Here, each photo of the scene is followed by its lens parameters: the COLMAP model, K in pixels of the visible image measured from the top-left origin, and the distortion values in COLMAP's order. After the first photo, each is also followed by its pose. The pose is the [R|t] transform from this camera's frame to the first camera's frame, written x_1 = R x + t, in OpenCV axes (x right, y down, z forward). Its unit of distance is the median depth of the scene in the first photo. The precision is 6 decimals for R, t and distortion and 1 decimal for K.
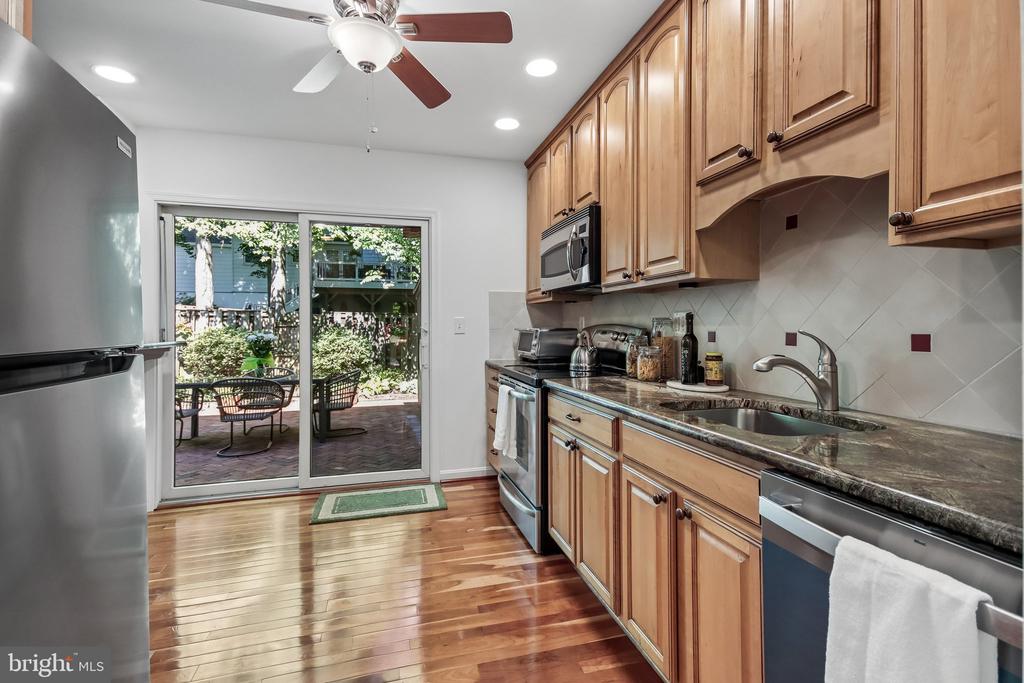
lens RADIAL K [[471.7, 0, 516.4], [0, 471.7, 334.1], [0, 0, 1]] dist [0.014773, -0.007501]
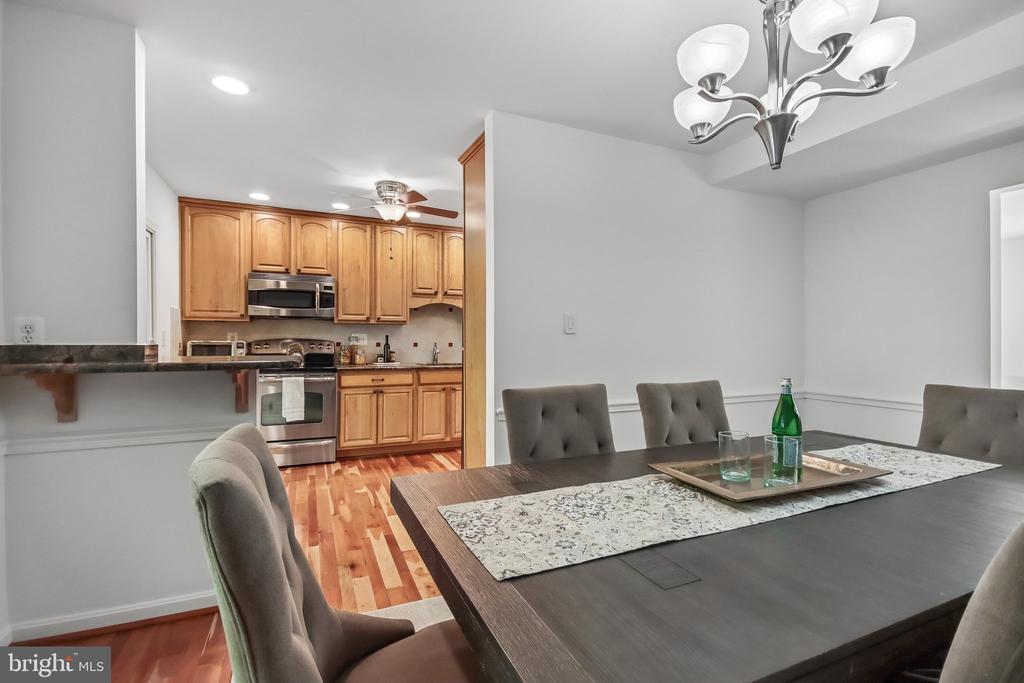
lens RADIAL K [[471.7, 0, 517.4], [0, 471.7, 340.2], [0, 0, 1]] dist [0.014773, -0.007501]
pose [[-0.129334, 0.000615, 0.991601, -2.622173], [0.009977, 0.999950, 0.000681, -0.013557], [-0.991551, 0.009982, -0.129334, 0.711387]]
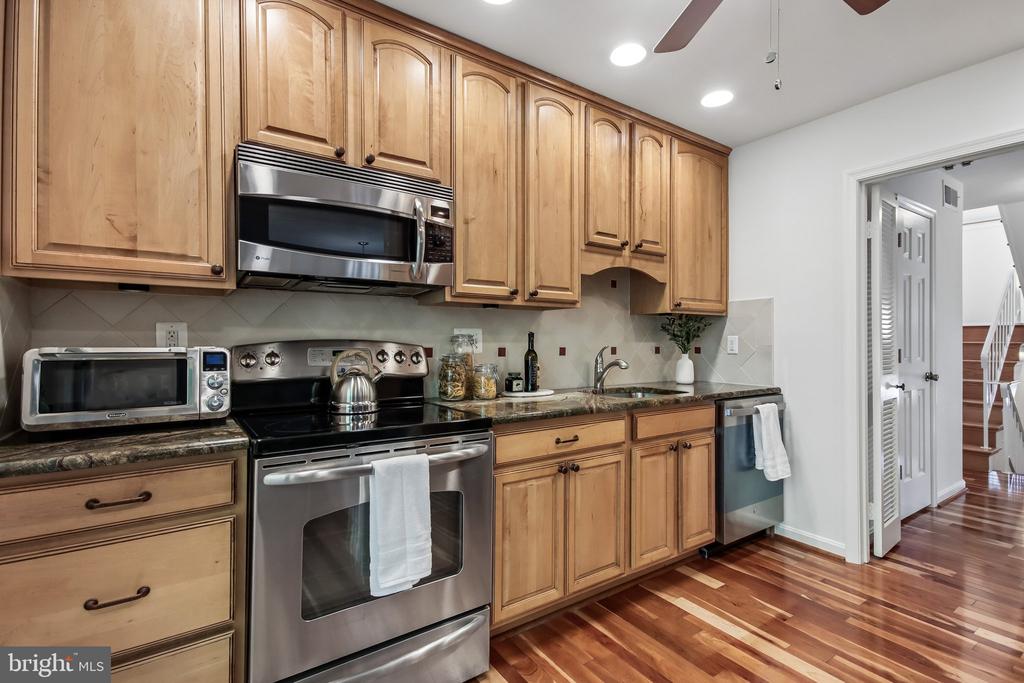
lens RADIAL K [[471.7, 0, 512.8], [0, 471.7, 341.6], [0, 0, 1]] dist [0.014773, -0.007501]
pose [[-0.313433, -0.001623, 0.949609, -0.864050], [0.009979, 0.999938, 0.005002, -0.031016], [-0.949558, 0.011044, -0.313398, 1.619859]]
